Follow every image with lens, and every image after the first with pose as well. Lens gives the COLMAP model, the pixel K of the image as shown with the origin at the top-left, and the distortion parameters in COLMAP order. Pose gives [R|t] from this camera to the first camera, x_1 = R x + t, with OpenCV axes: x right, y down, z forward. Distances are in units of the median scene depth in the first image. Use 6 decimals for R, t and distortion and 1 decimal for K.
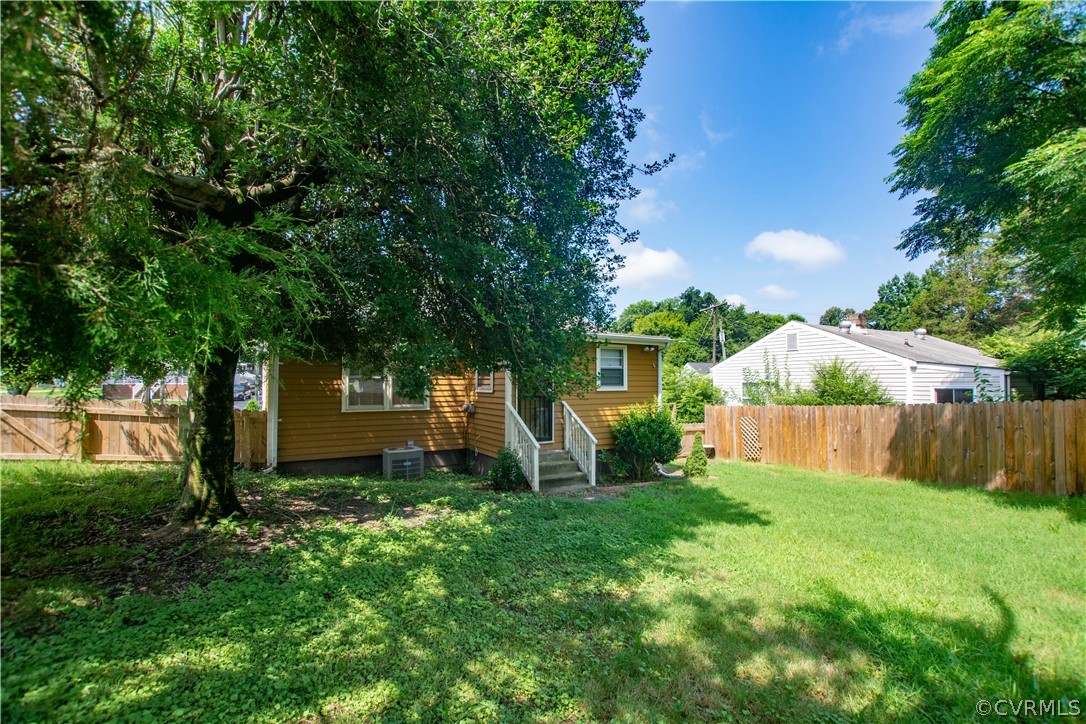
lens RADIAL K [[478.3, 0, 544.2], [0, 478.3, 365.9], [0, 0, 1]] dist [-0.036621, 0.005854]
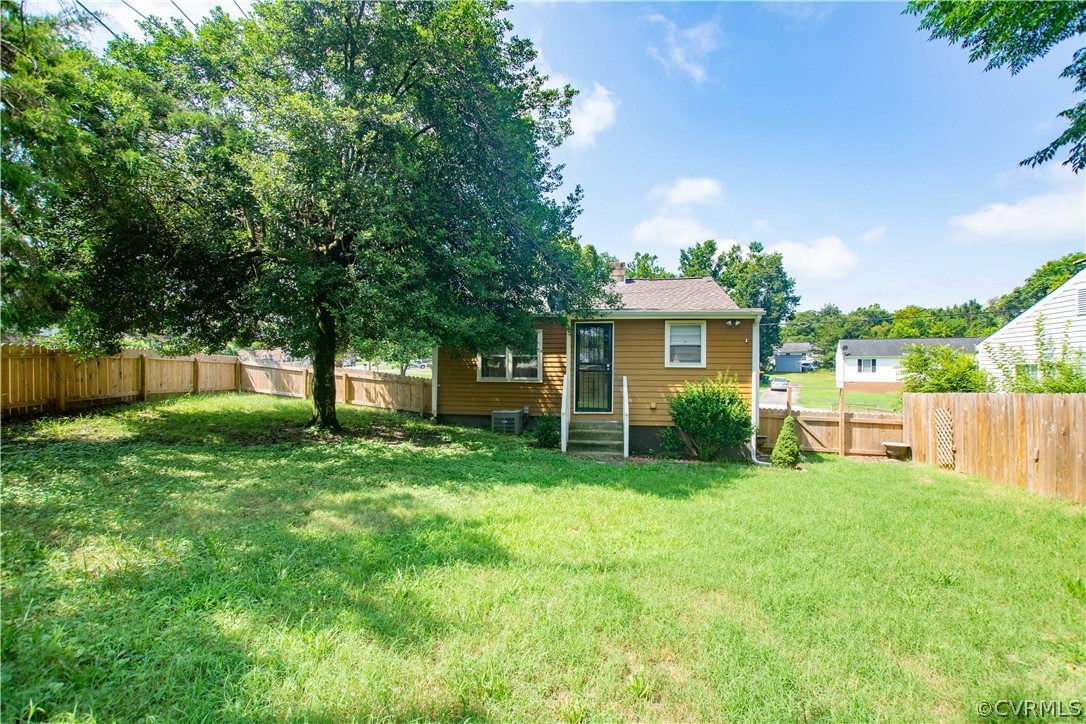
lens RADIAL K [[478.3, 0, 544.2], [0, 478.3, 365.9], [0, 0, 1]] dist [-0.036621, 0.005854]
pose [[0.768178, 0.002281, -0.640232, 0.602221], [0.012529, 0.999749, 0.018594, 0.029328], [0.640113, -0.022305, 0.767957, 0.068729]]
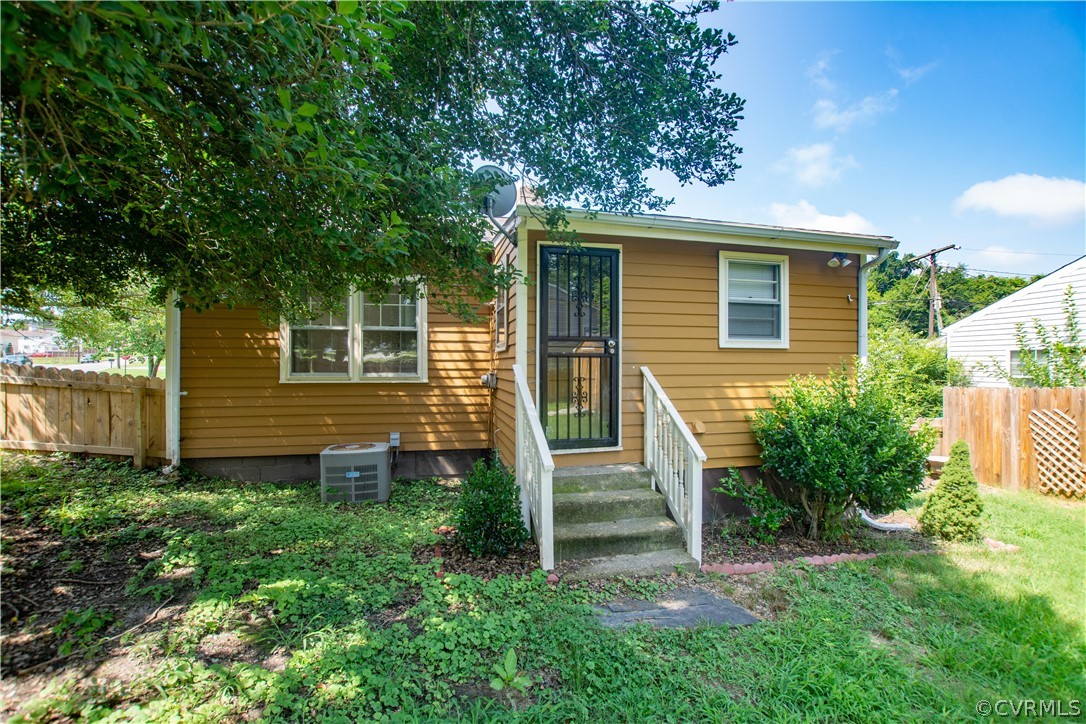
lens RADIAL K [[478.3, 0, 544.2], [0, 478.3, 365.9], [0, 0, 1]] dist [-0.036621, 0.005854]
pose [[0.948258, 0.001609, -0.317497, 0.101782], [0.009083, 0.999440, 0.032194, 0.057751], [0.317372, -0.033412, 0.947712, 0.519699]]
